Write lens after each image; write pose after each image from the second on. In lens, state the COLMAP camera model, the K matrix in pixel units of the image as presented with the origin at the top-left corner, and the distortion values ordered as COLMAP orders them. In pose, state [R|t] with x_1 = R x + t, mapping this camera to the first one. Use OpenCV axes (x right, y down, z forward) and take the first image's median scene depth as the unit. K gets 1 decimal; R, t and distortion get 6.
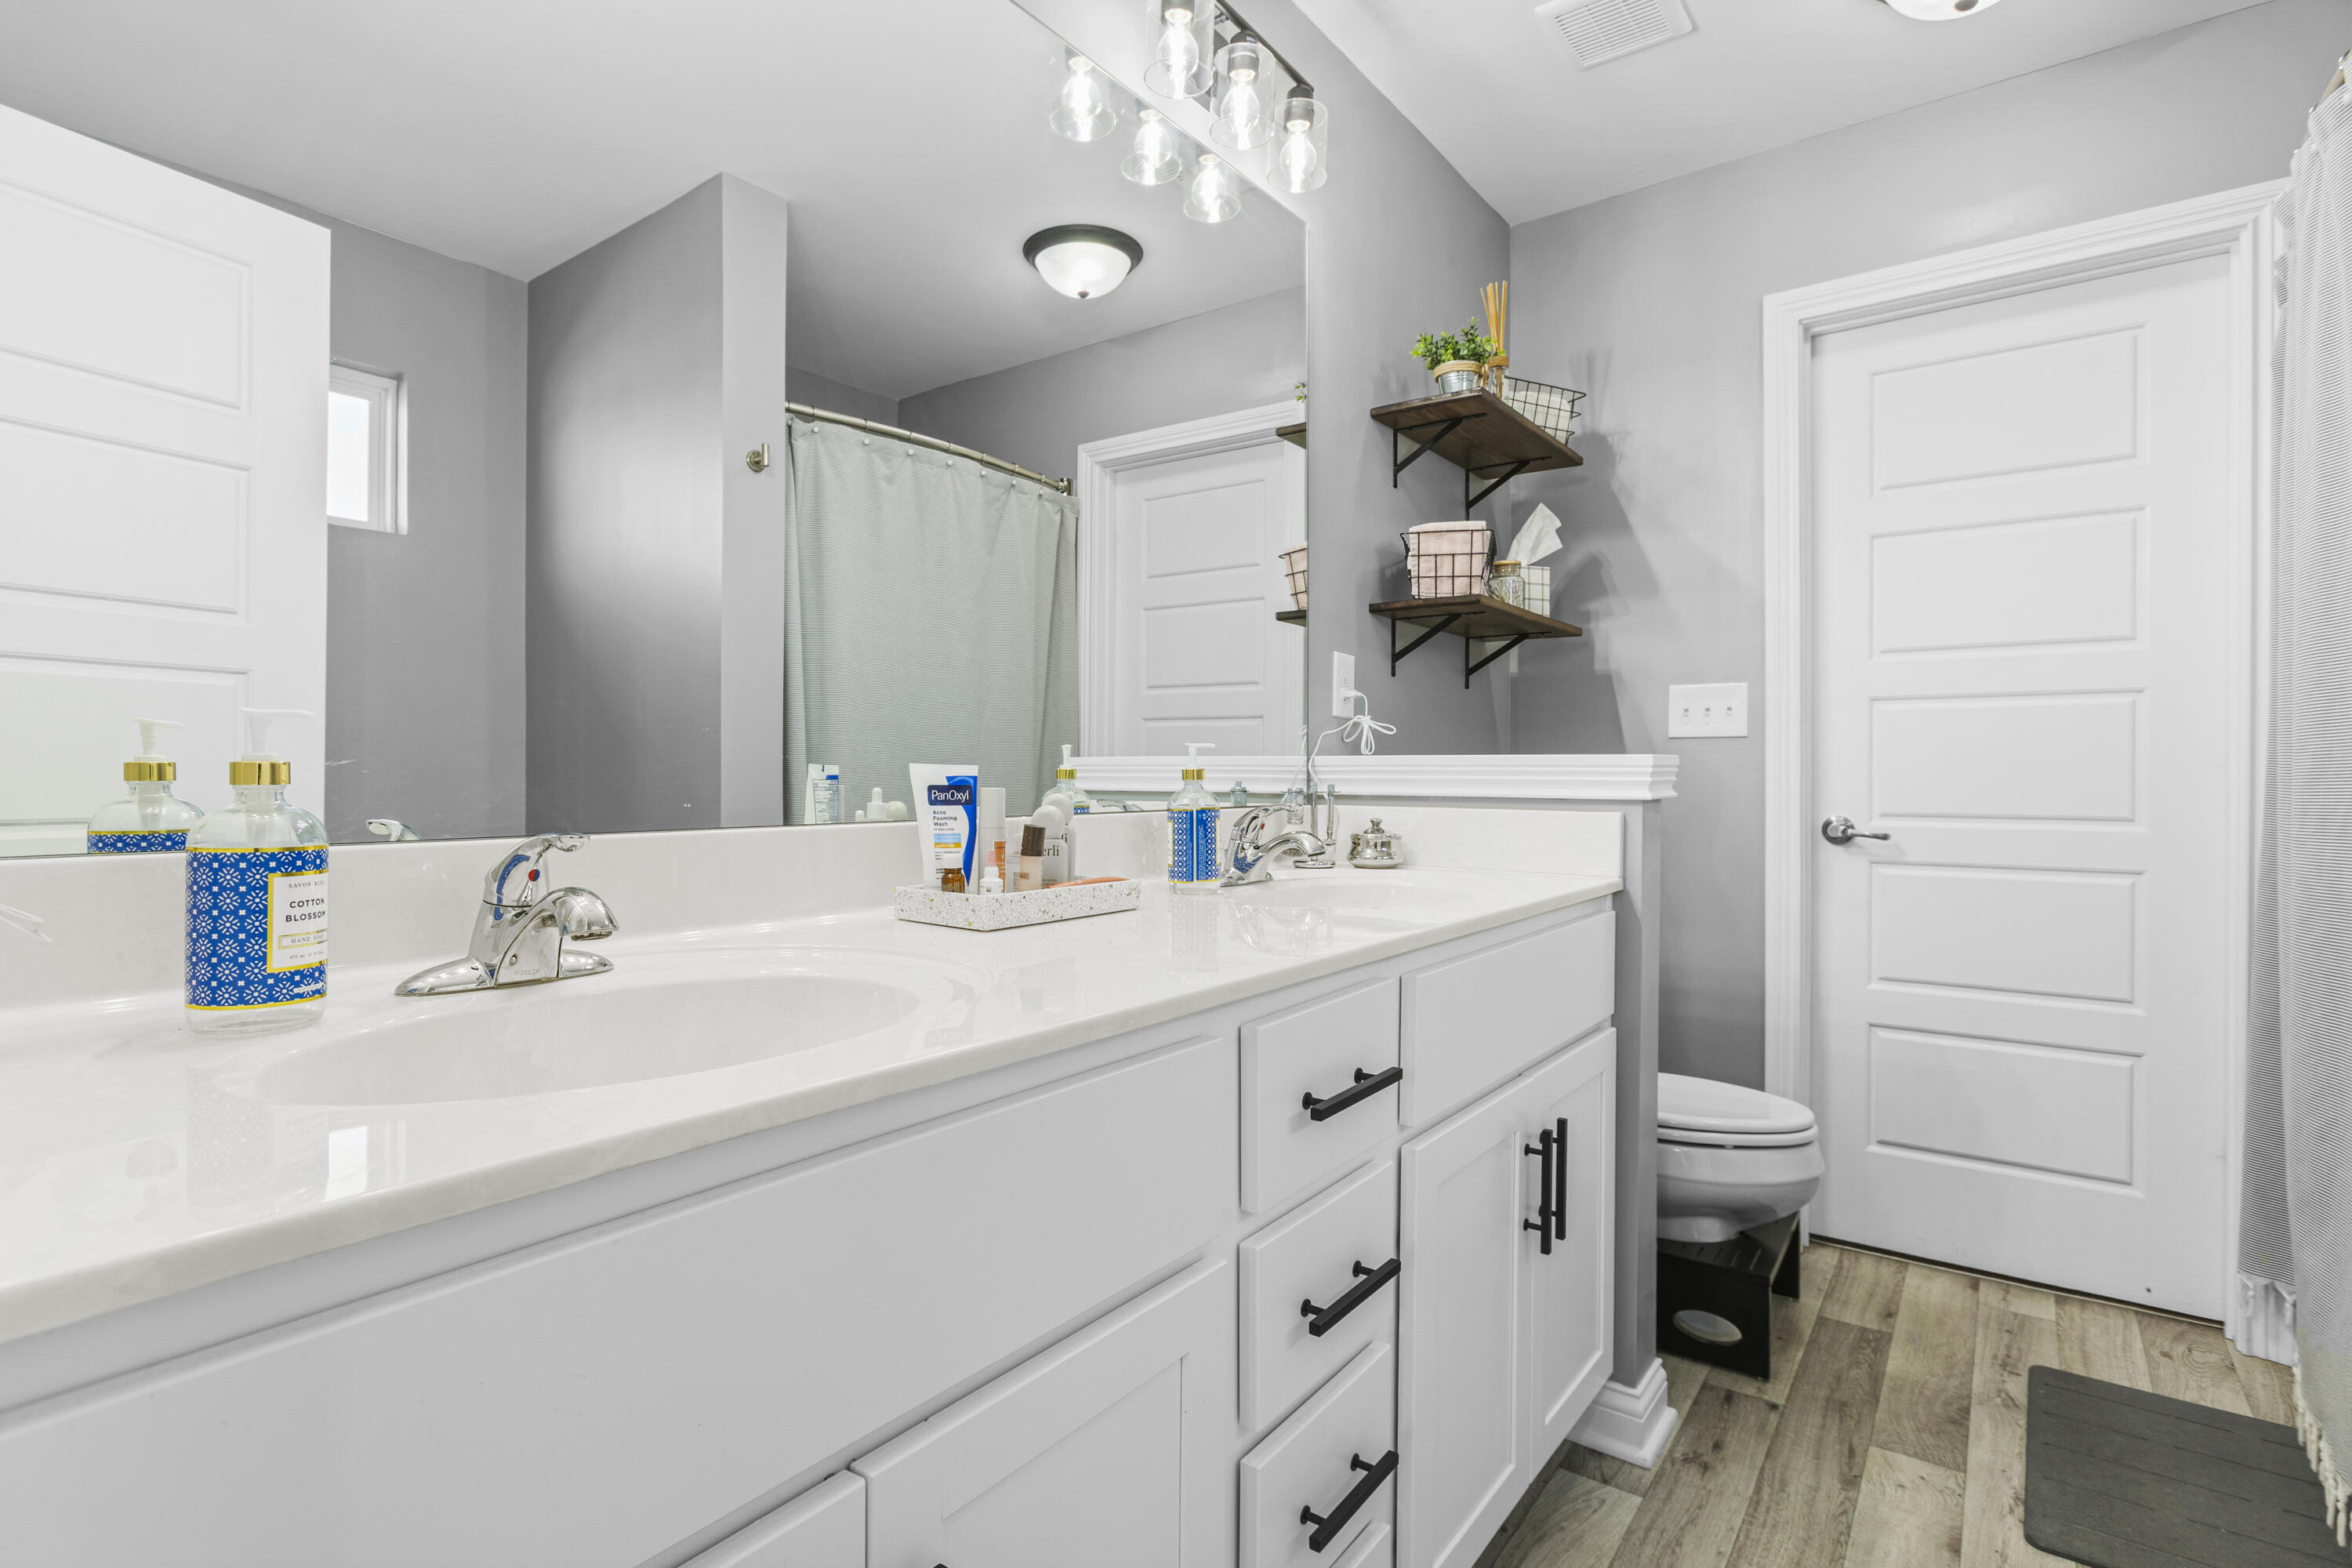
lens RADIAL K [[1166.2, 0, 1167.2], [0, 1166.2, 781.3], [0, 0, 1]] dist [-0.014959, 0.006191]
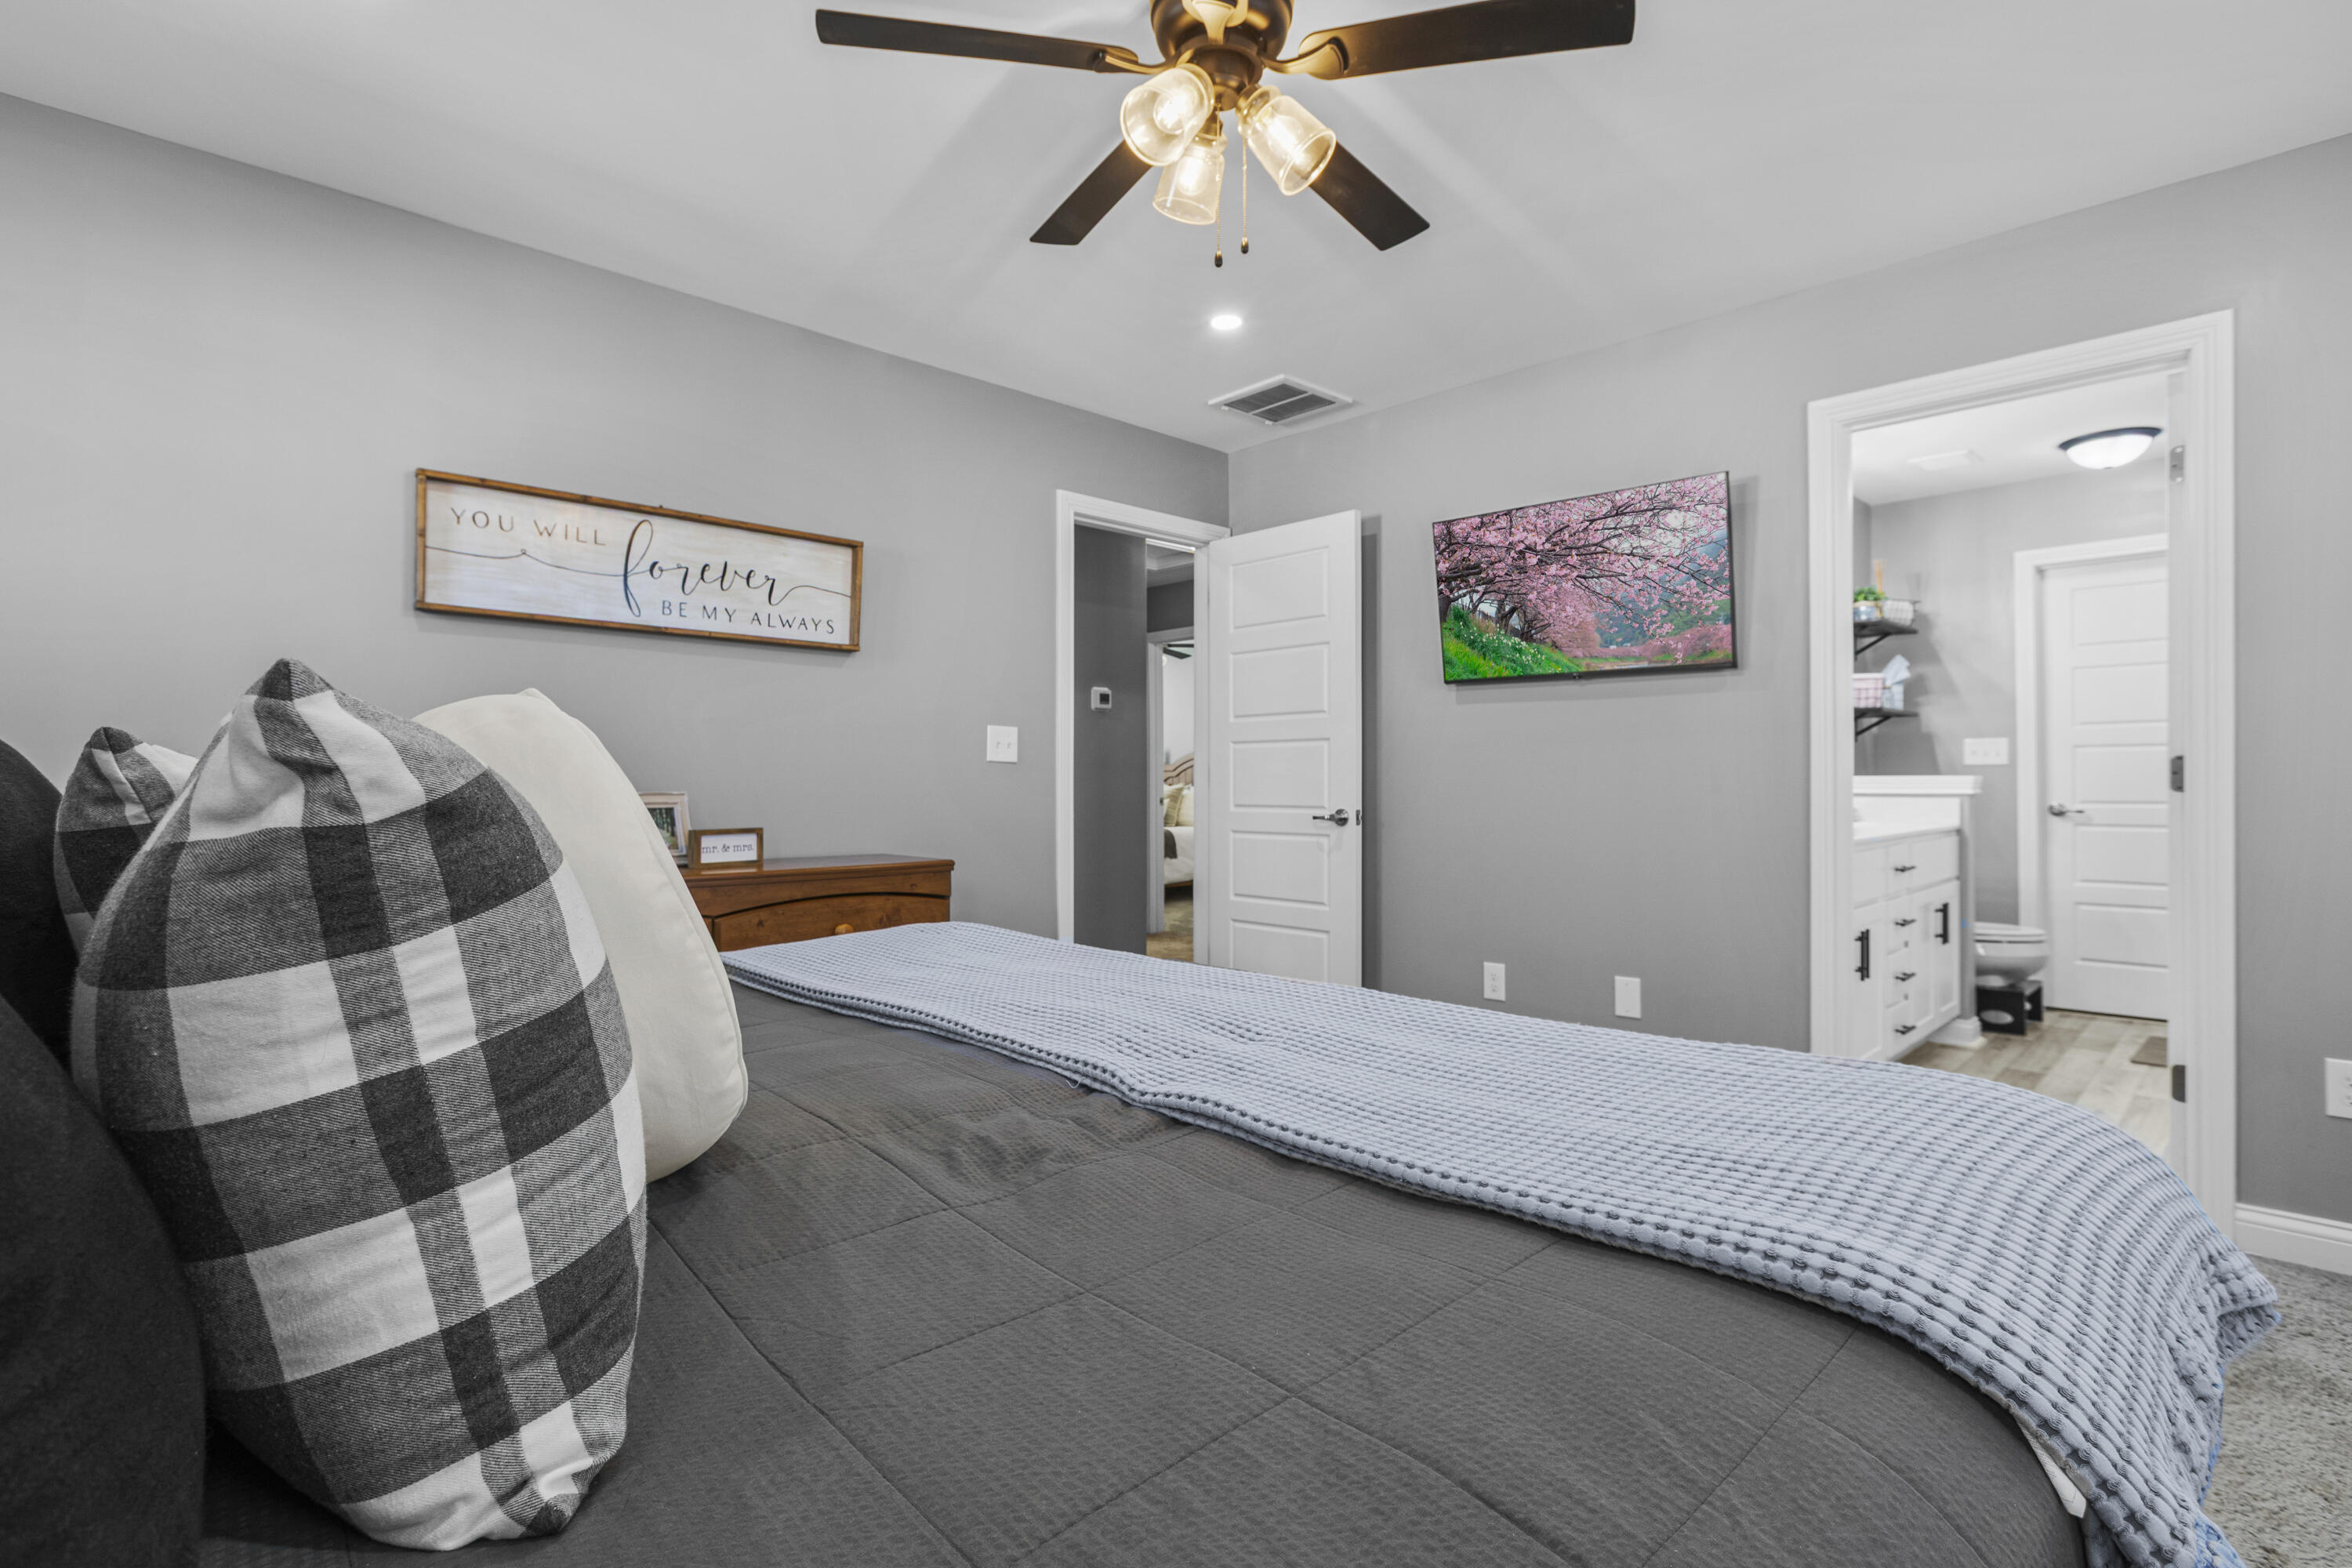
lens RADIAL K [[1118.8, 0, 1182.4], [0, 1118.8, 785.8], [0, 0, 1]] dist [-0.004359, 0.001288]
pose [[0.987596, -0.008629, -0.156776, -0.647728], [0.007507, 0.999942, -0.007754, 0.003032], [0.156834, 0.006481, 0.987604, -1.206517]]
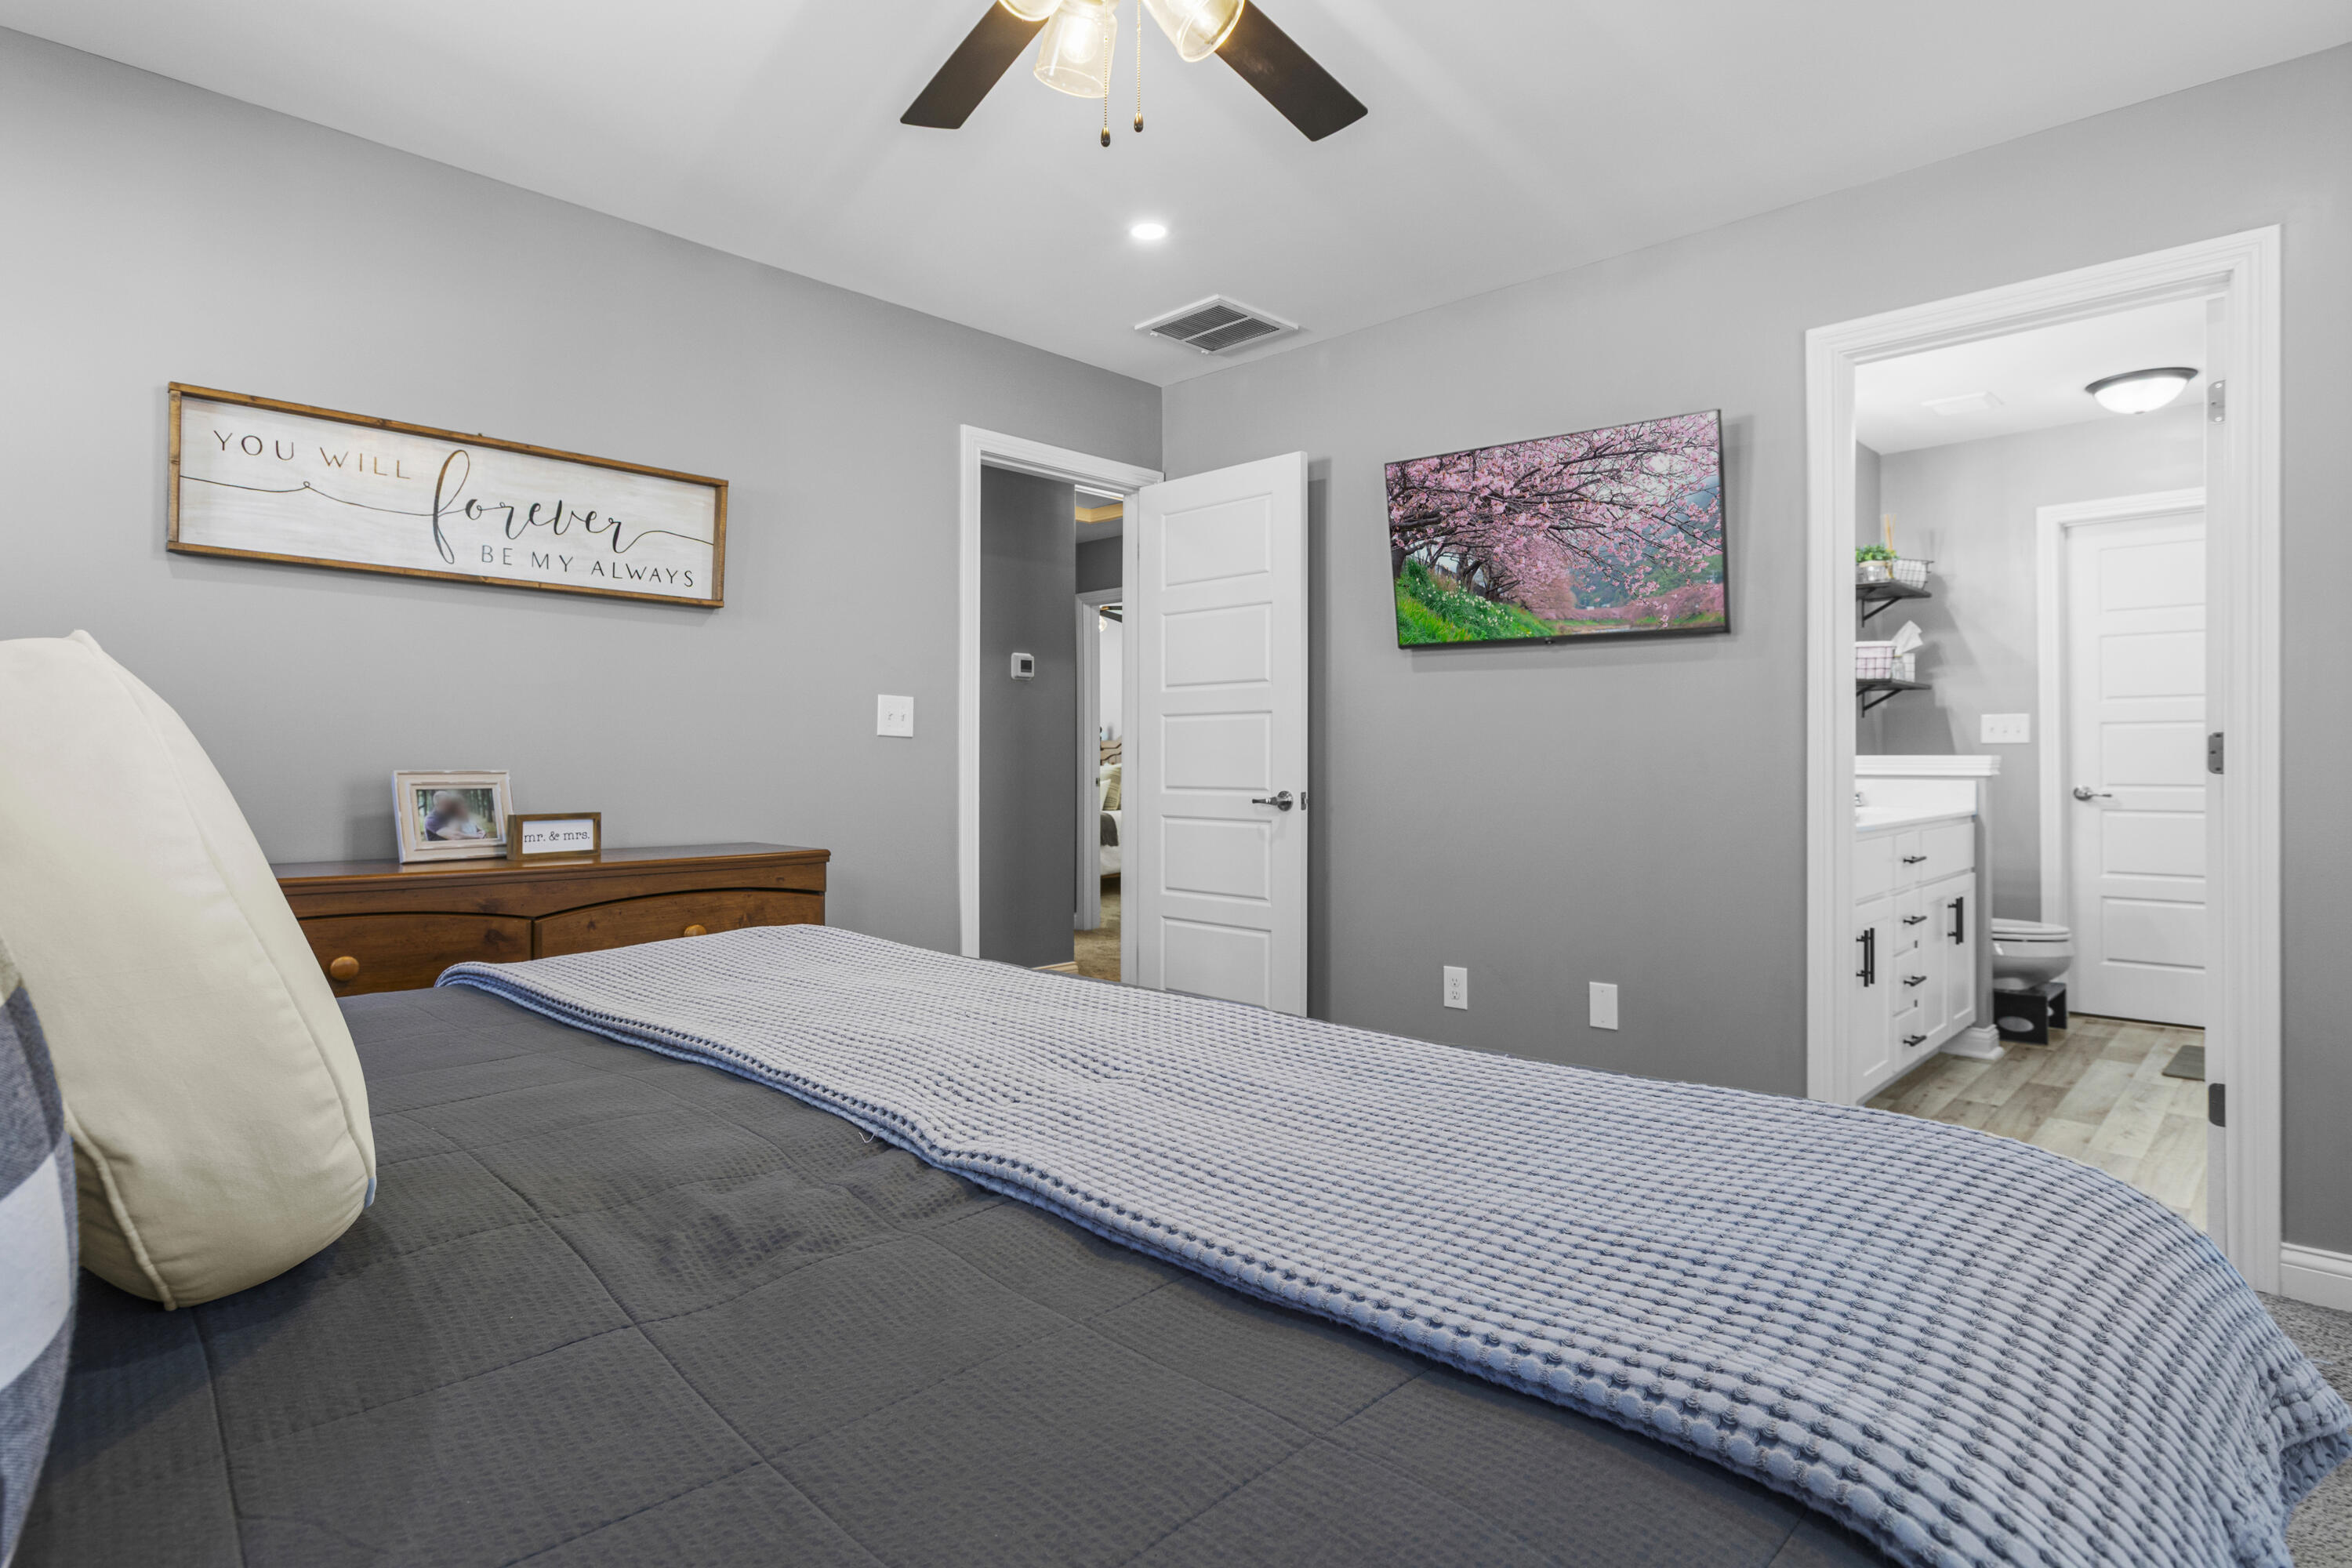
lens RADIAL K [[1224.0, 0, 1183.8], [0, 1224.0, 765.1], [0, 0, 1]] dist [-0.000490, 0.000373]
pose [[0.991932, -0.006246, -0.126621, -0.602740], [0.005353, 0.999958, -0.007397, 0.003534], [0.126661, 0.006659, 0.991924, -1.128051]]
